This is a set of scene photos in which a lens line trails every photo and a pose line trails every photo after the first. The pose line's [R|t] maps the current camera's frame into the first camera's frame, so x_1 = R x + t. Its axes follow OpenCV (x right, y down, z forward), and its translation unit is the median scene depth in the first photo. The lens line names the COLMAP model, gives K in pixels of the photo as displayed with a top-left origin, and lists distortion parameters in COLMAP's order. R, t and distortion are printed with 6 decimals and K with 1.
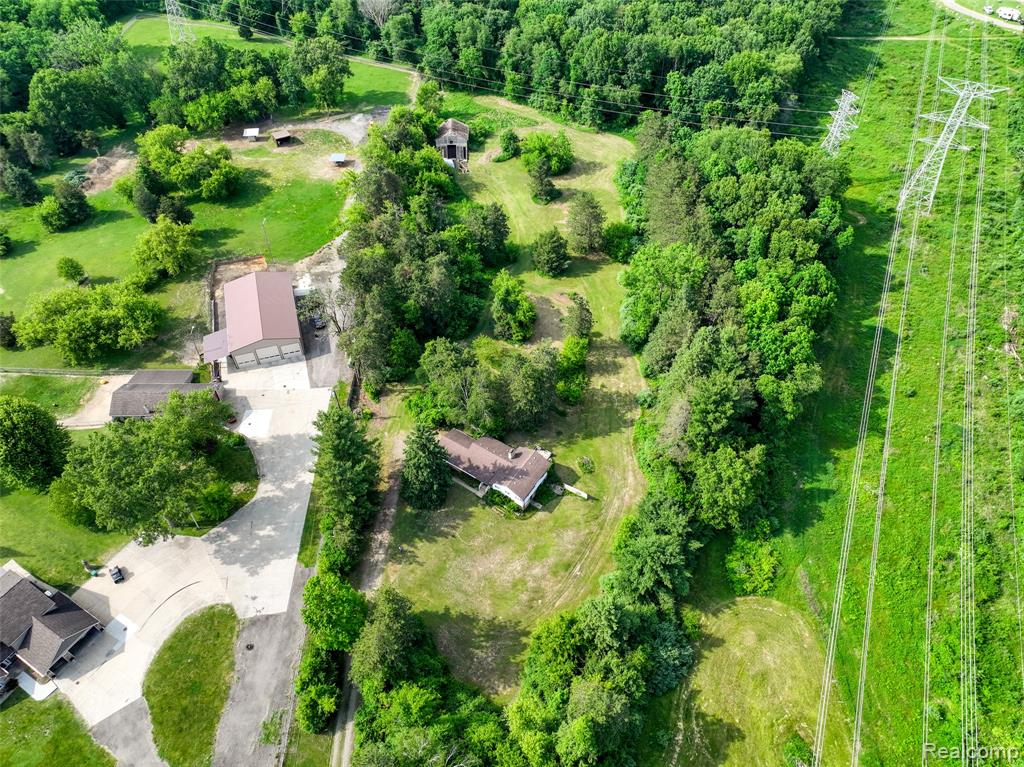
lens RADIAL K [[713.1, 0, 513.4], [0, 713.1, 380.0], [0, 0, 1]] dist [0.007038, 0.008953]
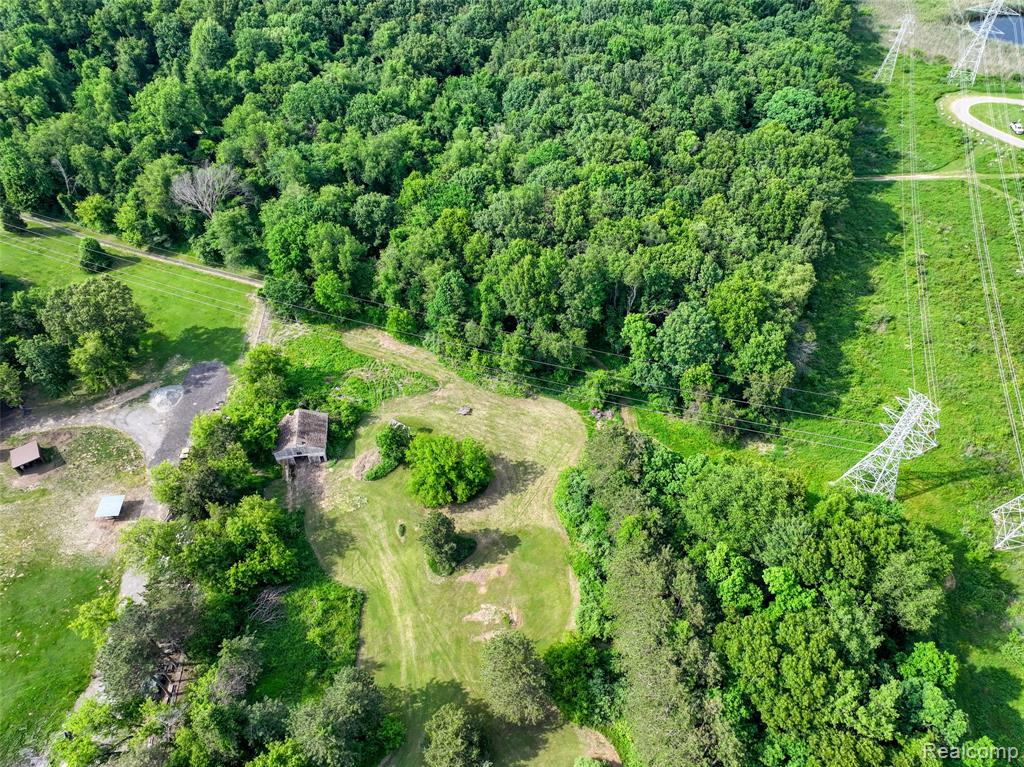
lens RADIAL K [[713.1, 0, 509.8], [0, 713.1, 386.5], [0, 0, 1]] dist [0.007038, 0.008953]
pose [[0.996014, -0.067734, 0.058033, 0.062779], [0.067300, 0.997689, 0.009400, -0.359398], [-0.058536, -0.005457, 0.998270, 0.327515]]
